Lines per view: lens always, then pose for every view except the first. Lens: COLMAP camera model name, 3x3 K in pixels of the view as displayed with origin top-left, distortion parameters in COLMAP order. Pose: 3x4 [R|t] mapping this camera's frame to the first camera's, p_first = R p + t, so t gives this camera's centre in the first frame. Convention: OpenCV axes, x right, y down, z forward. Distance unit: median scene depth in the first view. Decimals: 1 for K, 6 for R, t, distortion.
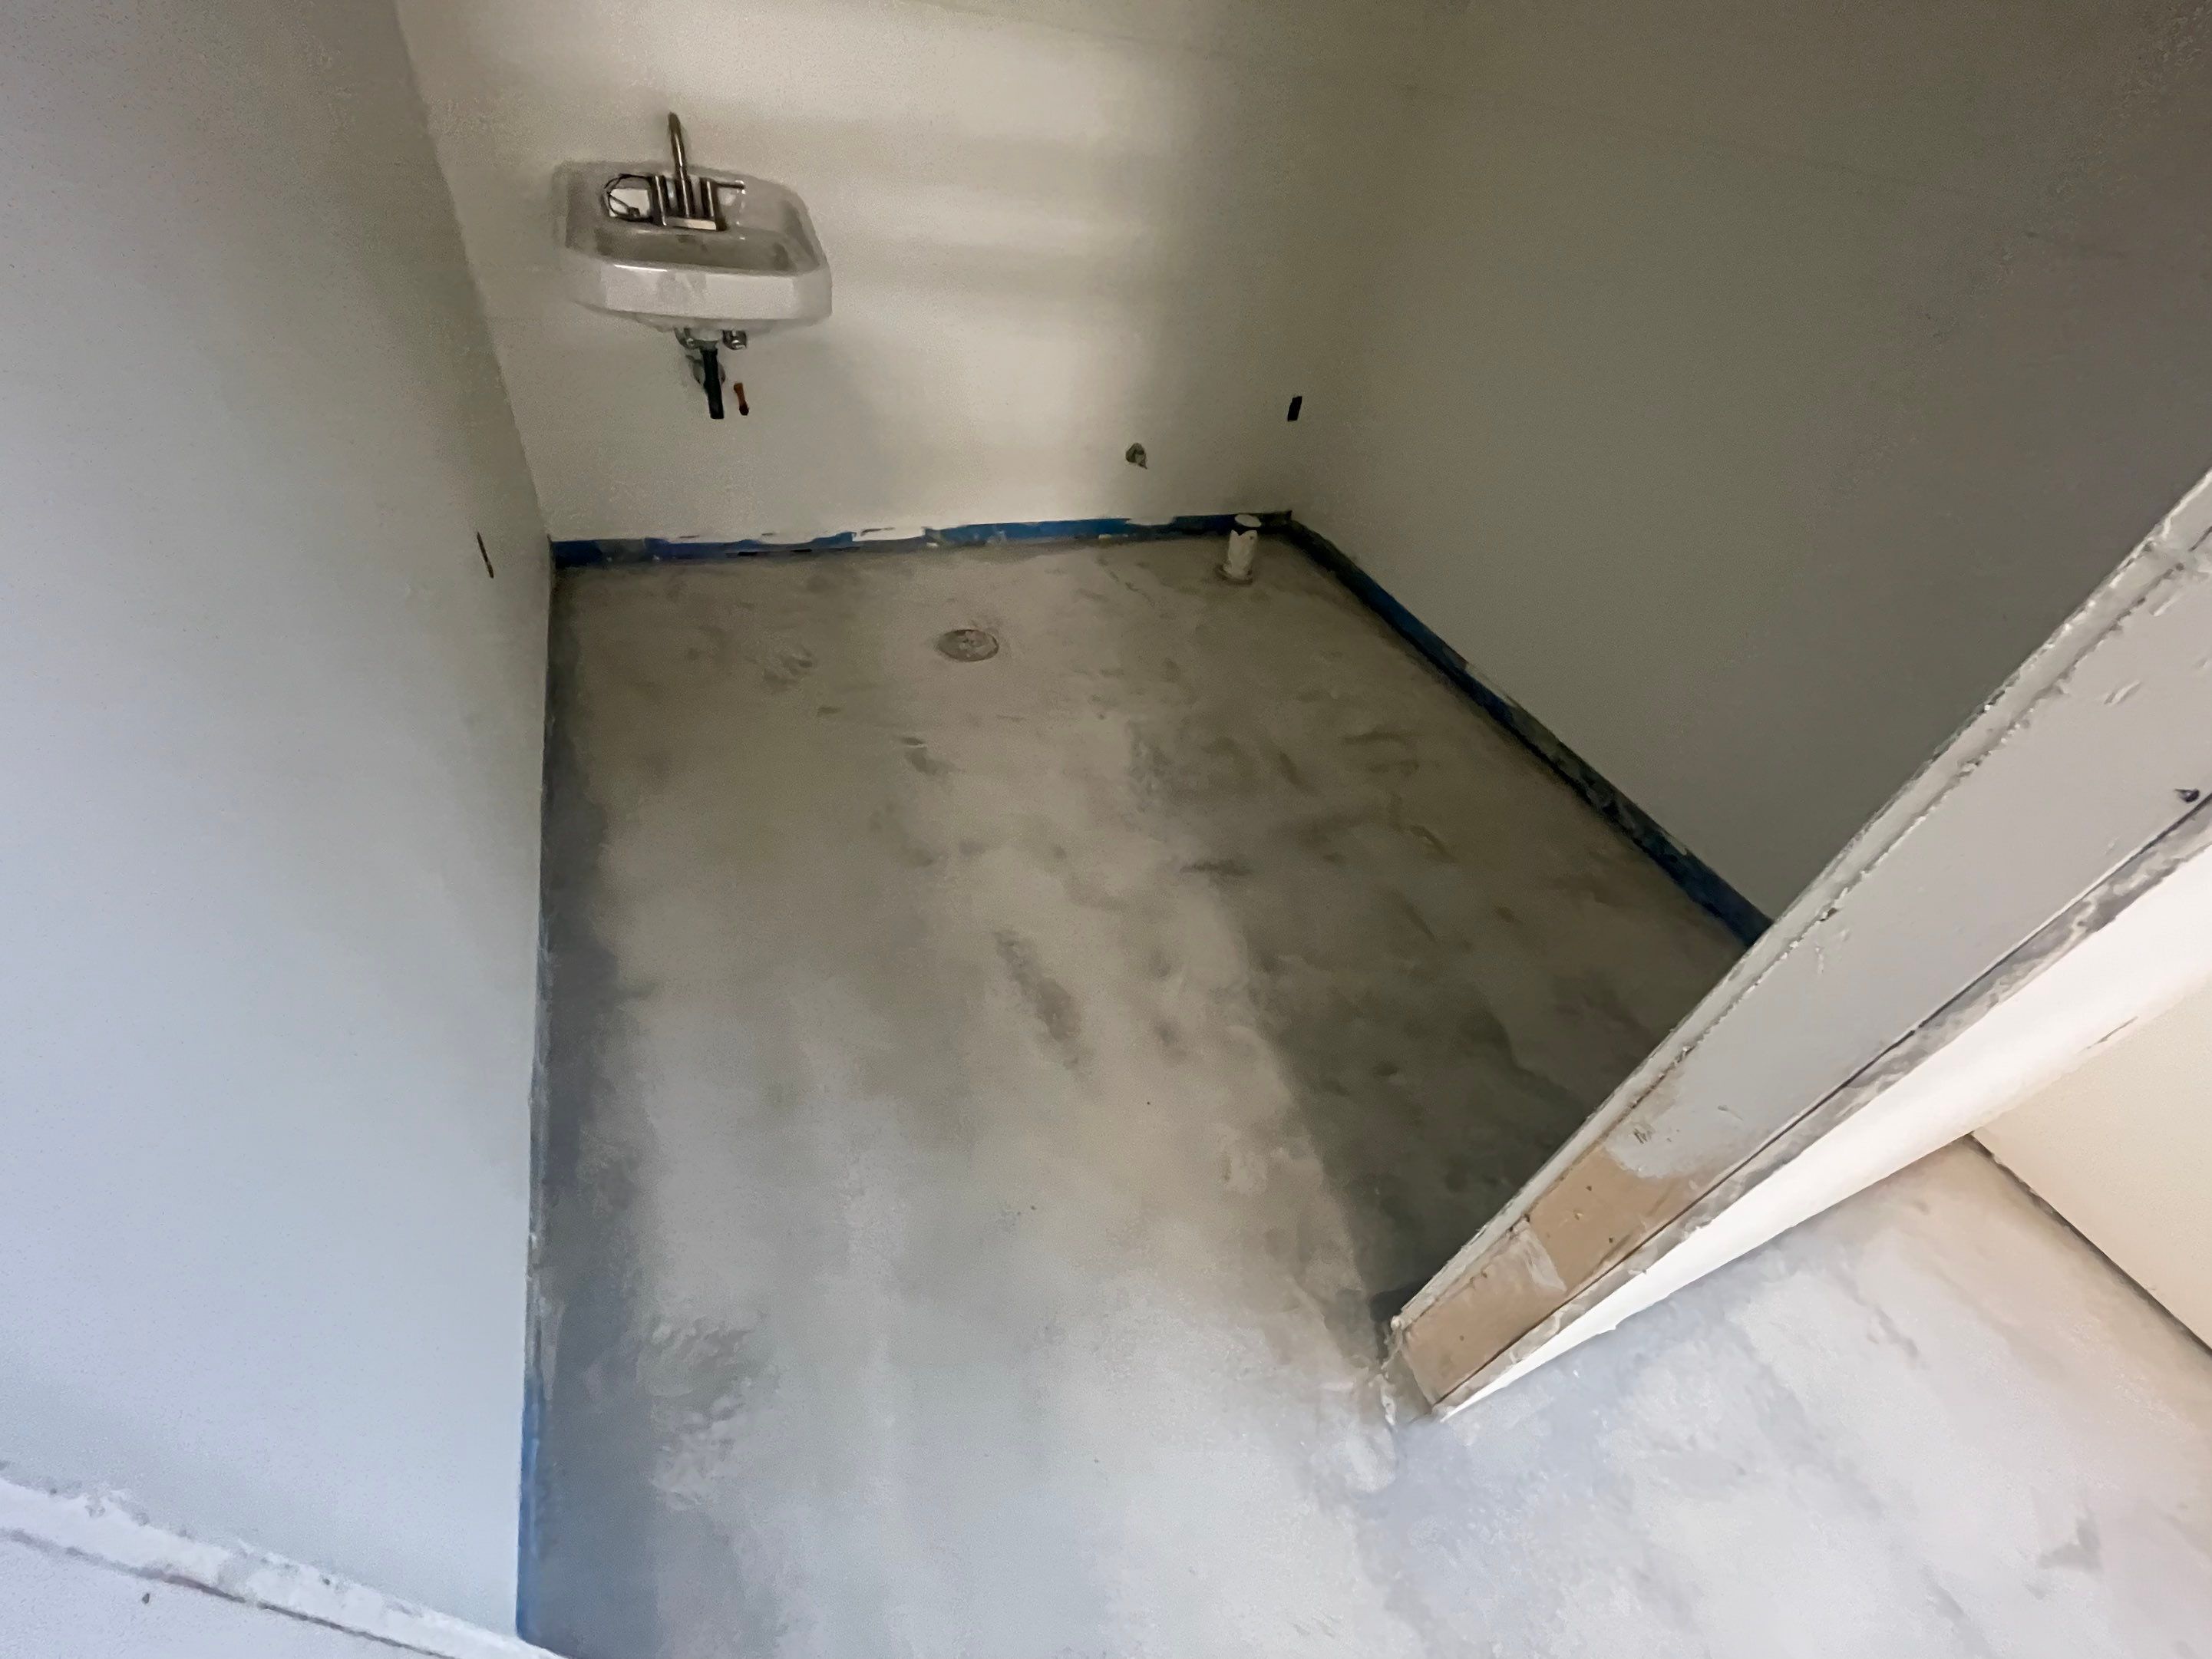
lens RADIAL K [[897.0, 0, 1126.5], [0, 897.0, 807.5], [0, 0, 1]] dist [0.000073, 0.000878]
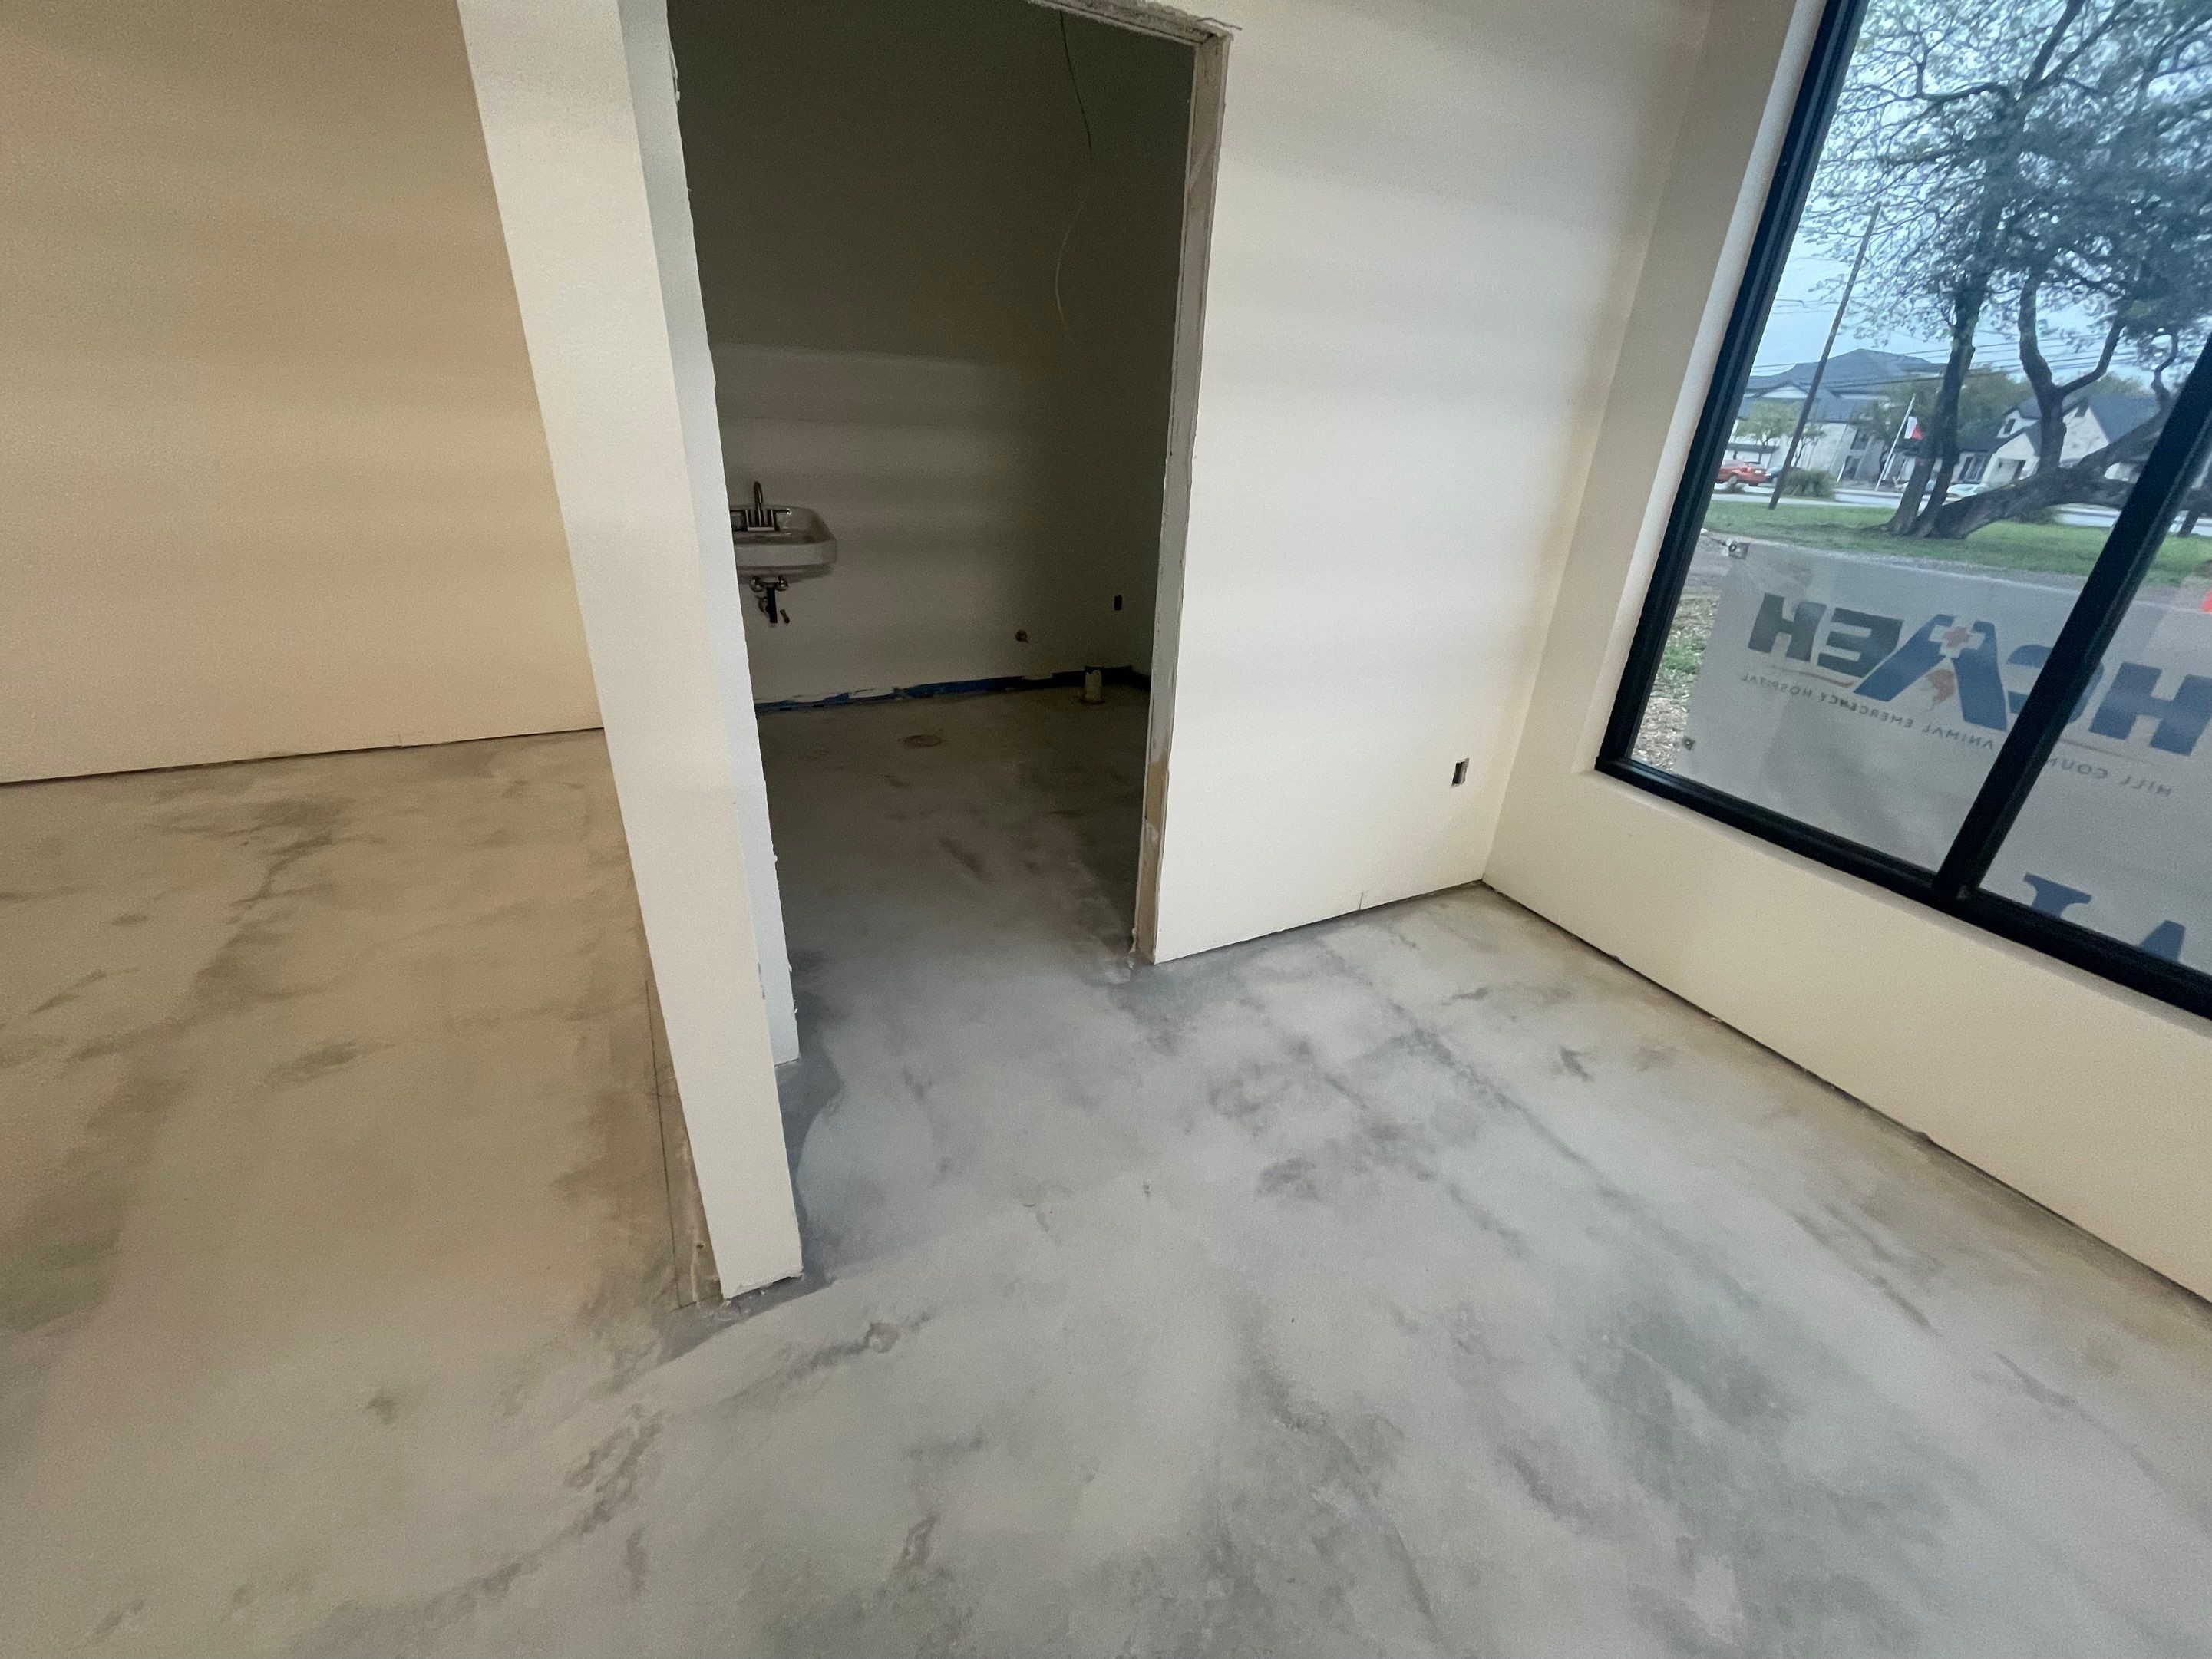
lens RADIAL K [[897.0, 0, 1126.5], [0, 897.0, 807.5], [0, 0, 1]] dist [0.000073, 0.000878]
pose [[0.992593, -0.116515, 0.034391, 0.150200], [0.121483, 0.950682, -0.285386, 0.545238], [0.000557, 0.287450, 0.957795, -0.653183]]
